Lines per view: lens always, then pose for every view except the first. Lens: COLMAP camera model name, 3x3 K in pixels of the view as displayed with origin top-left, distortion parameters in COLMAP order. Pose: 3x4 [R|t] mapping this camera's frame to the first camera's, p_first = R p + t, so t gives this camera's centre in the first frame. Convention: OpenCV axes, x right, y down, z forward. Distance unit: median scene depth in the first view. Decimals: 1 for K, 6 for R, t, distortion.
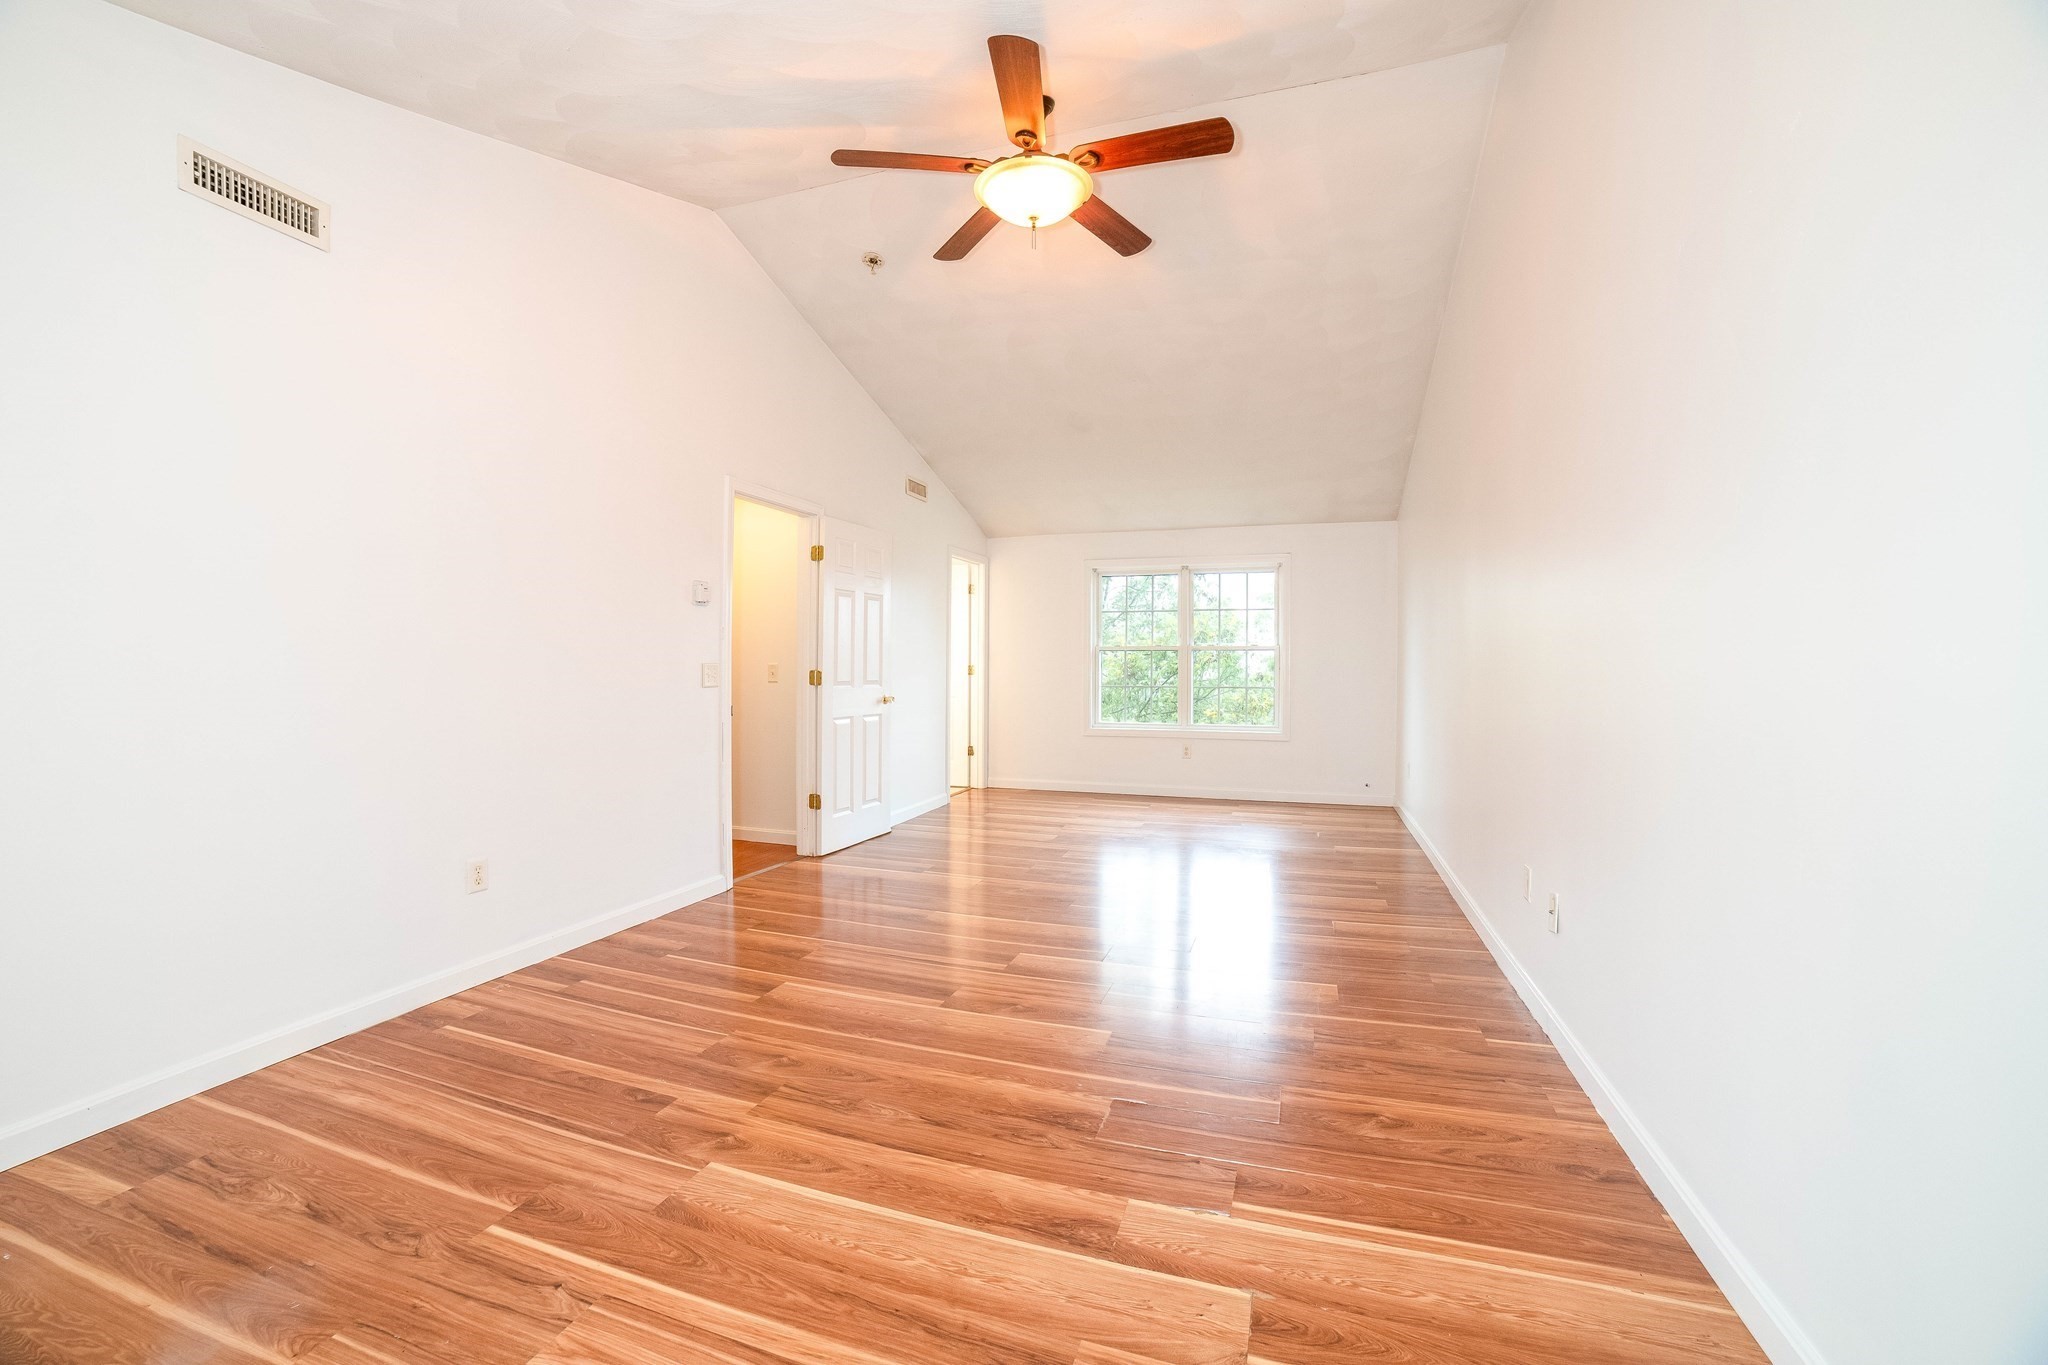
lens RADIAL K [[827.6, 0, 1016.3], [0, 827.6, 672.5], [0, 0, 1]] dist [-0.108402, 0.037349]
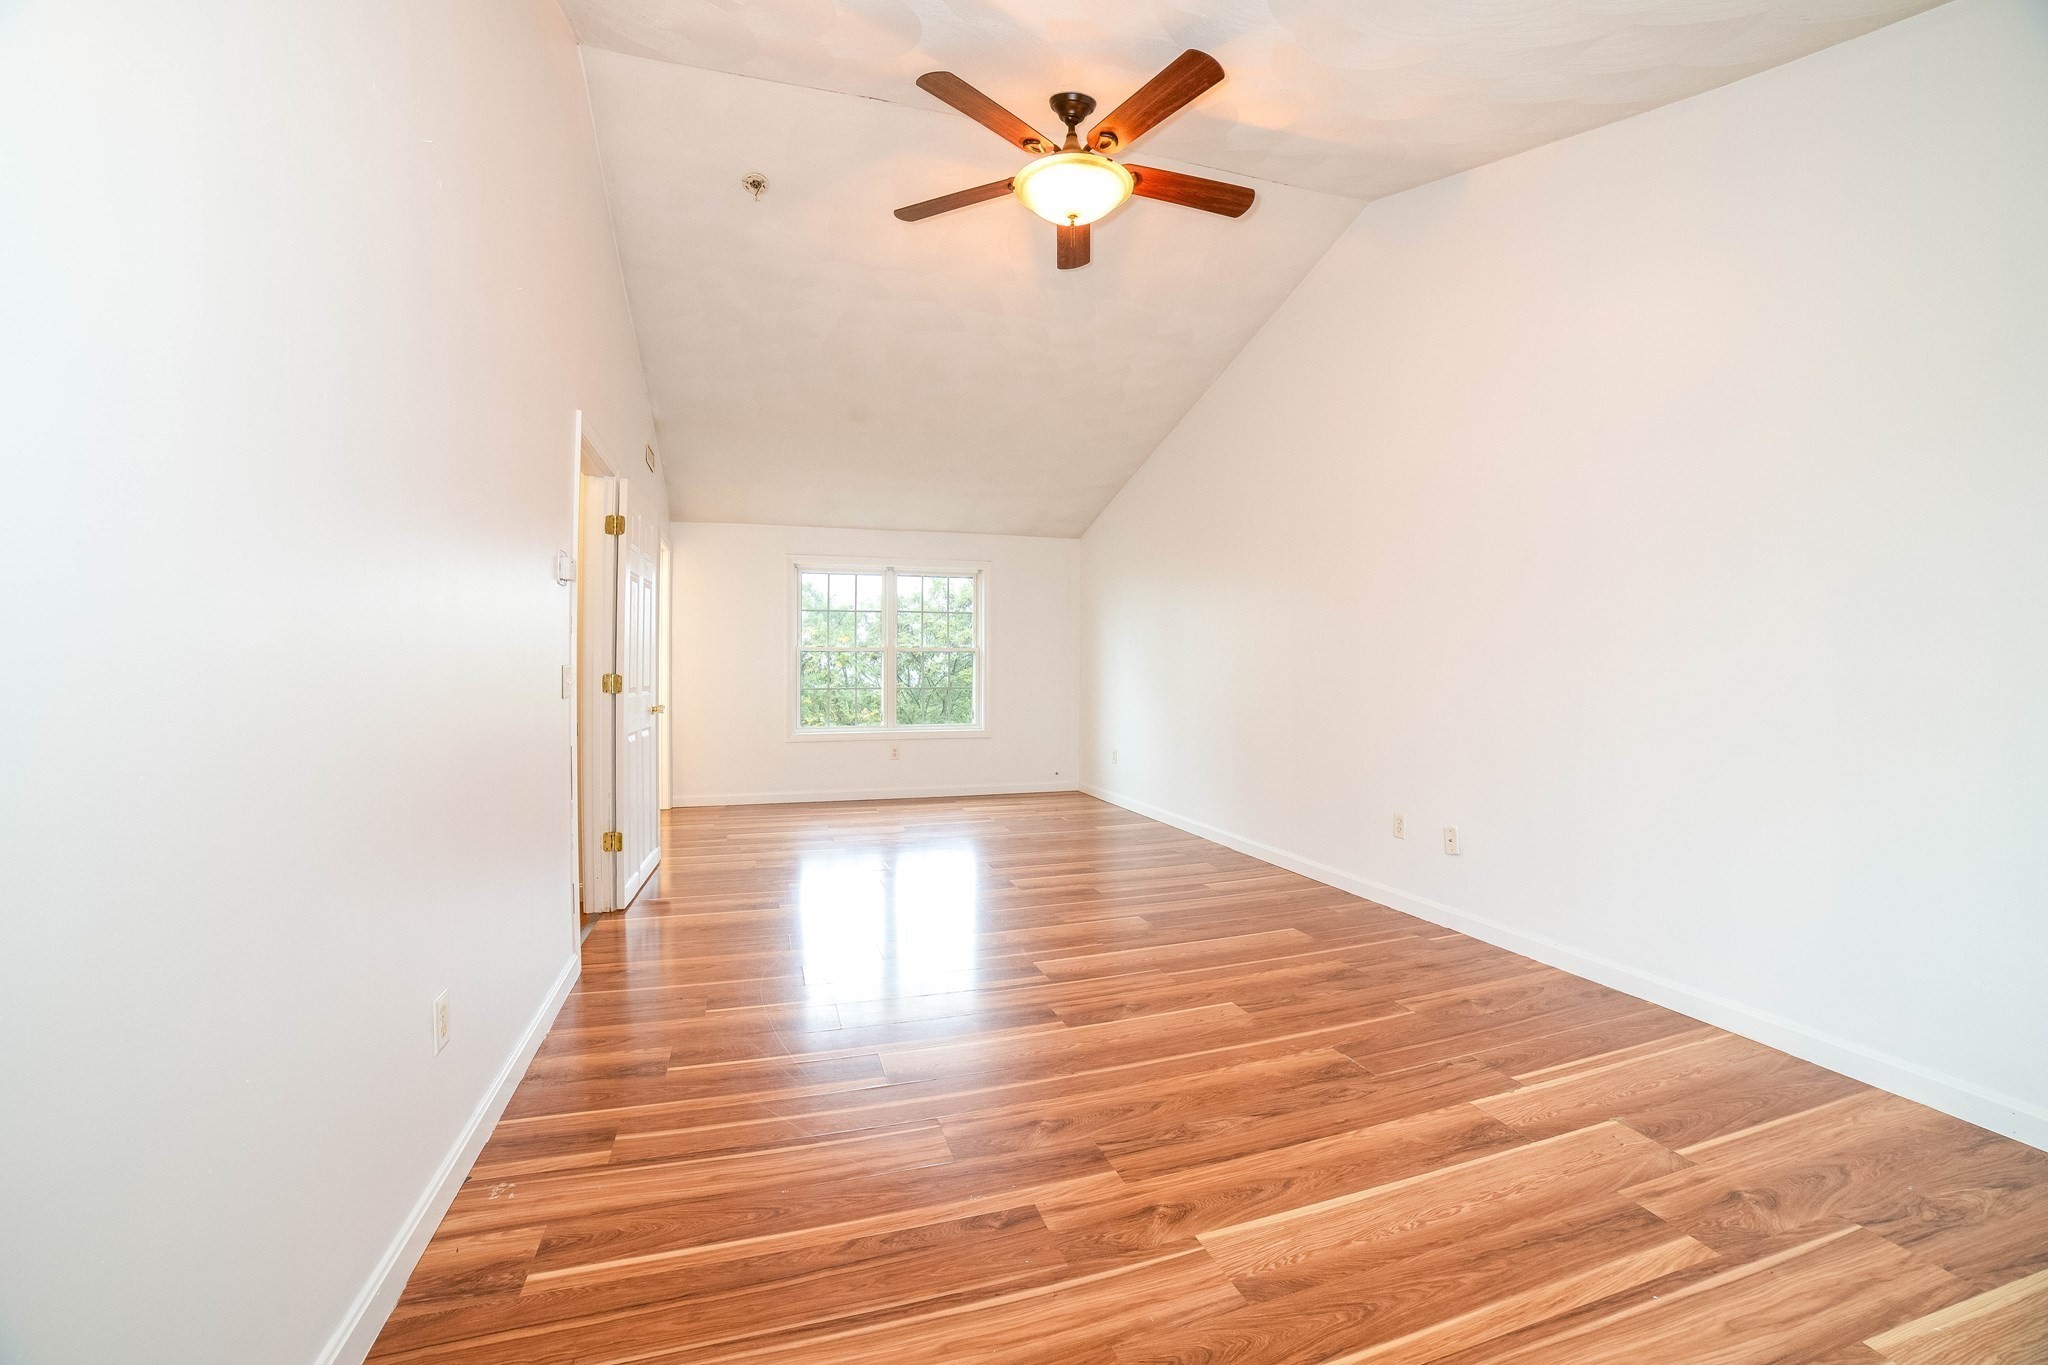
lens RADIAL K [[827.6, 0, 1016.3], [0, 827.6, 672.5], [0, 0, 1]] dist [-0.108402, 0.037349]
pose [[0.801616, -0.006760, 0.597801, -0.909116], [0.007503, 0.999971, 0.001247, -0.005264], [-0.597792, 0.003485, 0.801643, 0.356570]]
